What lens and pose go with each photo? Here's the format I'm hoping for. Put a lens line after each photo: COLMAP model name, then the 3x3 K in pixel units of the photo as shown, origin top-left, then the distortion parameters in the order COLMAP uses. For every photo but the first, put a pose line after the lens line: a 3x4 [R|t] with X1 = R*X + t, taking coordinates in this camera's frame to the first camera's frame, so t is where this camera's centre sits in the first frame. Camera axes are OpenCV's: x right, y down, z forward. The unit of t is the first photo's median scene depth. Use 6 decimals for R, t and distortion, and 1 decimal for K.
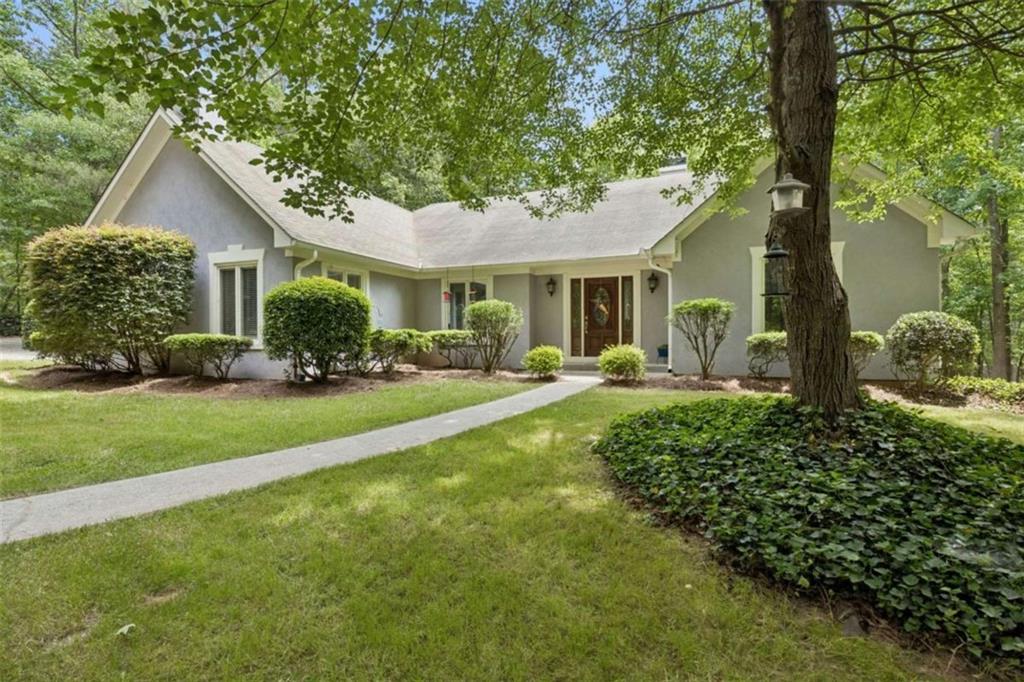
lens RADIAL K [[468.3, 0, 500.3], [0, 468.3, 345.2], [0, 0, 1]] dist [0.015588, -0.022177]
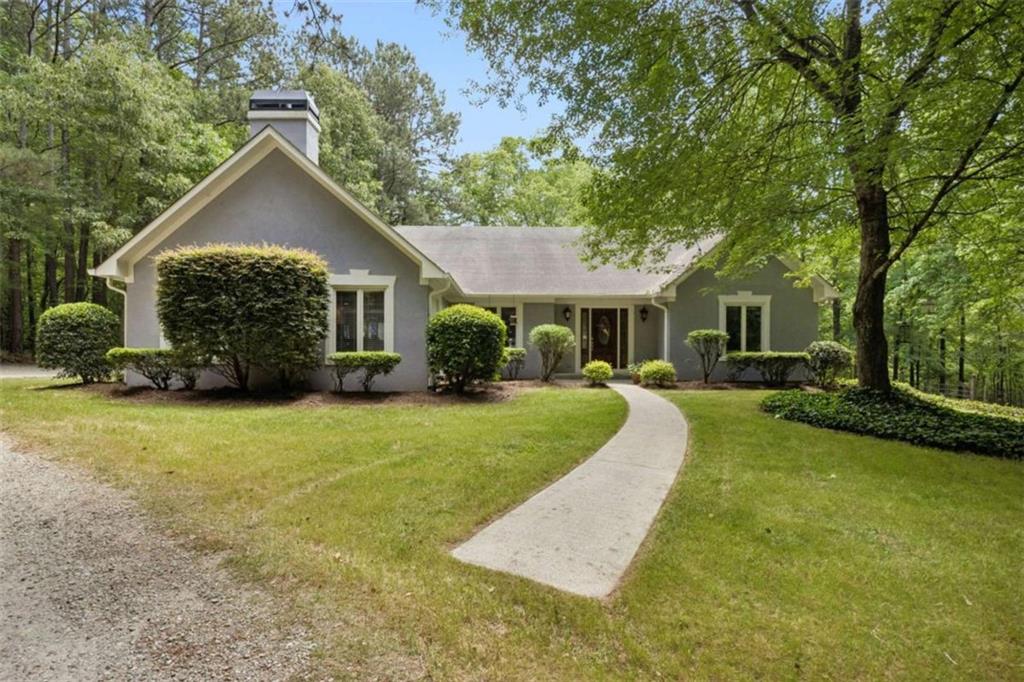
lens RADIAL K [[468.3, 0, 500.3], [0, 468.3, 345.2], [0, 0, 1]] dist [0.015588, -0.022177]
pose [[0.933113, 0.009439, 0.359460, -0.630276], [0.001038, 0.999581, -0.028943, -0.005108], [-0.359583, 0.027380, 0.932711, -0.134649]]
